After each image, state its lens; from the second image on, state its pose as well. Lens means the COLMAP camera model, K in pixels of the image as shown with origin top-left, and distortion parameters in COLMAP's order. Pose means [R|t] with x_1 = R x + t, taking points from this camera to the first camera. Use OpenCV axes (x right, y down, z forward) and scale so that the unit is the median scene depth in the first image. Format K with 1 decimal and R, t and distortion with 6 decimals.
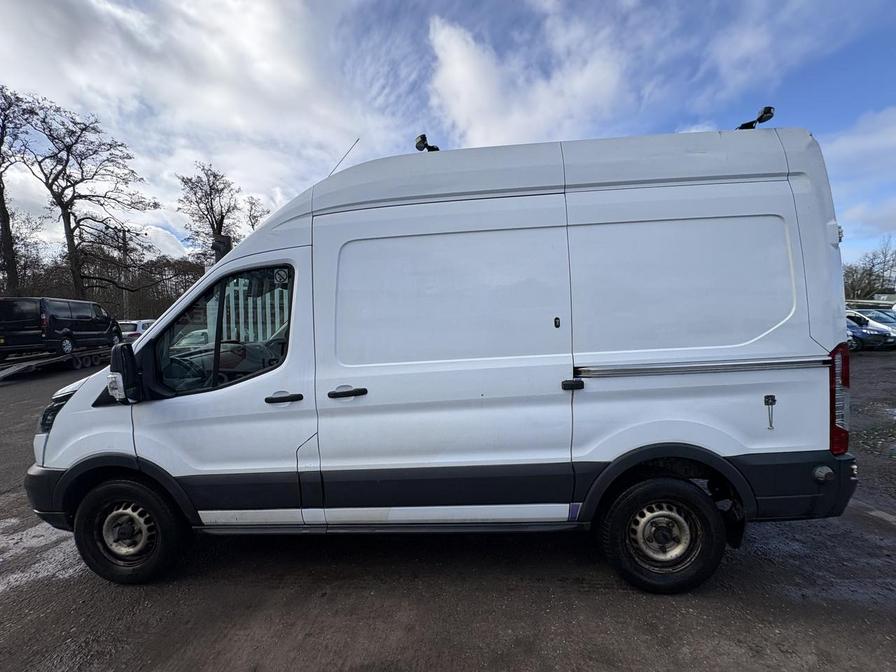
lens RADIAL K [[362.7, 0, 447.5], [0, 362.7, 337.6], [0, 0, 1]] dist [0.004410, 0.000129]
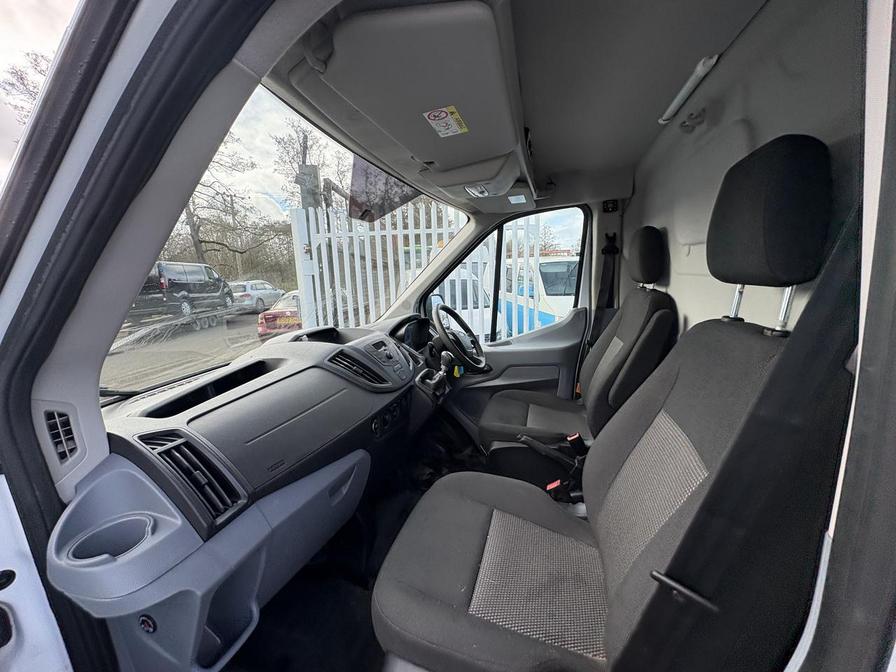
lens RADIAL K [[354.9, 0, 446.8], [0, 354.9, 338.1], [0, 0, 1]] dist [0.000054, -0.000022]
pose [[0.975922, 0.008783, -0.217945, -0.061265], [0.020223, 0.991242, 0.130501, -0.006297], [0.217182, -0.131766, 0.967197, 0.106547]]
